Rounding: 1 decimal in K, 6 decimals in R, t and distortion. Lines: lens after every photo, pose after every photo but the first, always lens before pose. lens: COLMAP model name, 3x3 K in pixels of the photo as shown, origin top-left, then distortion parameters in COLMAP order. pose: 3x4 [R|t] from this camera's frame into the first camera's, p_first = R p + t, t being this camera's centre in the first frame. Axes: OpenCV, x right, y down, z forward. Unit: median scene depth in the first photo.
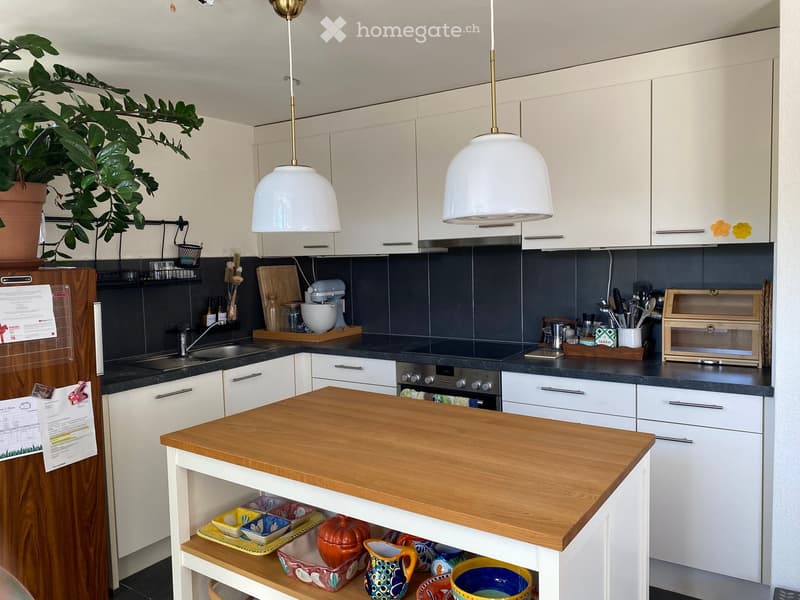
lens RADIAL K [[619.2, 0, 403.2], [0, 619.2, 302.0], [0, 0, 1]] dist [0.091299, -0.103131]
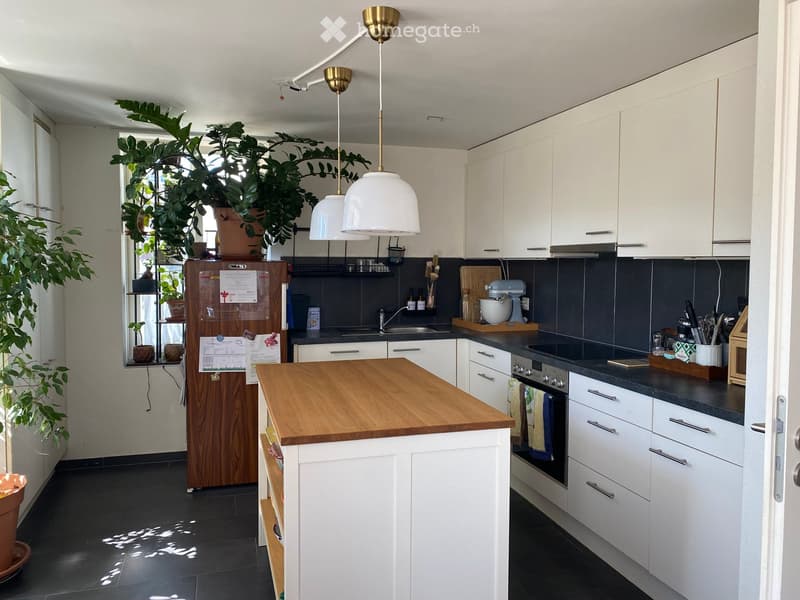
lens RADIAL K [[619.2, 0, 399.4], [0, 619.2, 297.6], [0, 0, 1]] dist [0.091299, -0.103131]
pose [[0.772375, 0.067942, -0.631523, 0.564005], [-0.074474, 0.997092, 0.016187, -0.008388], [0.630786, 0.034529, 0.775189, -0.010144]]
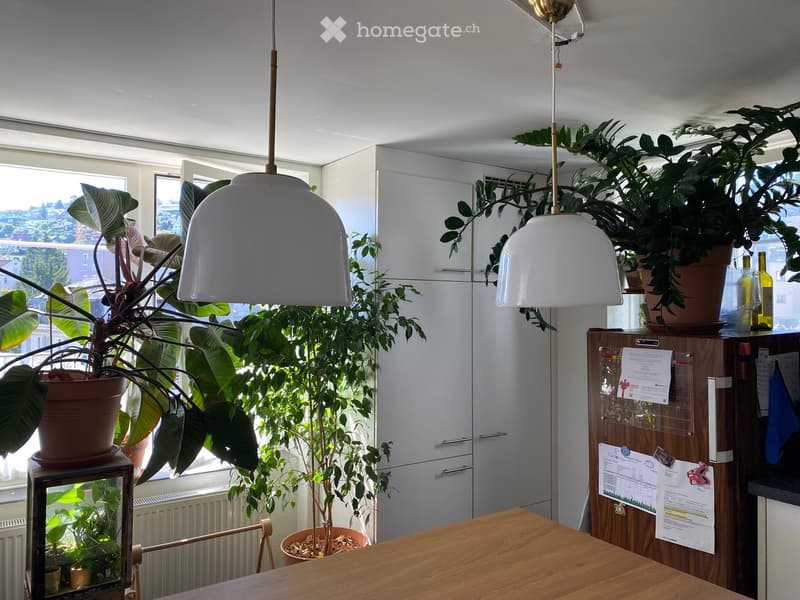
lens RADIAL K [[619.2, 0, 401.9], [0, 619.2, 302.9], [0, 0, 1]] dist [0.091299, -0.103131]
pose [[-0.386102, 0.027271, -0.922053, 0.373196], [-0.059019, 0.996785, 0.054195, -0.097475], [0.920566, 0.075343, -0.383251, 0.739796]]
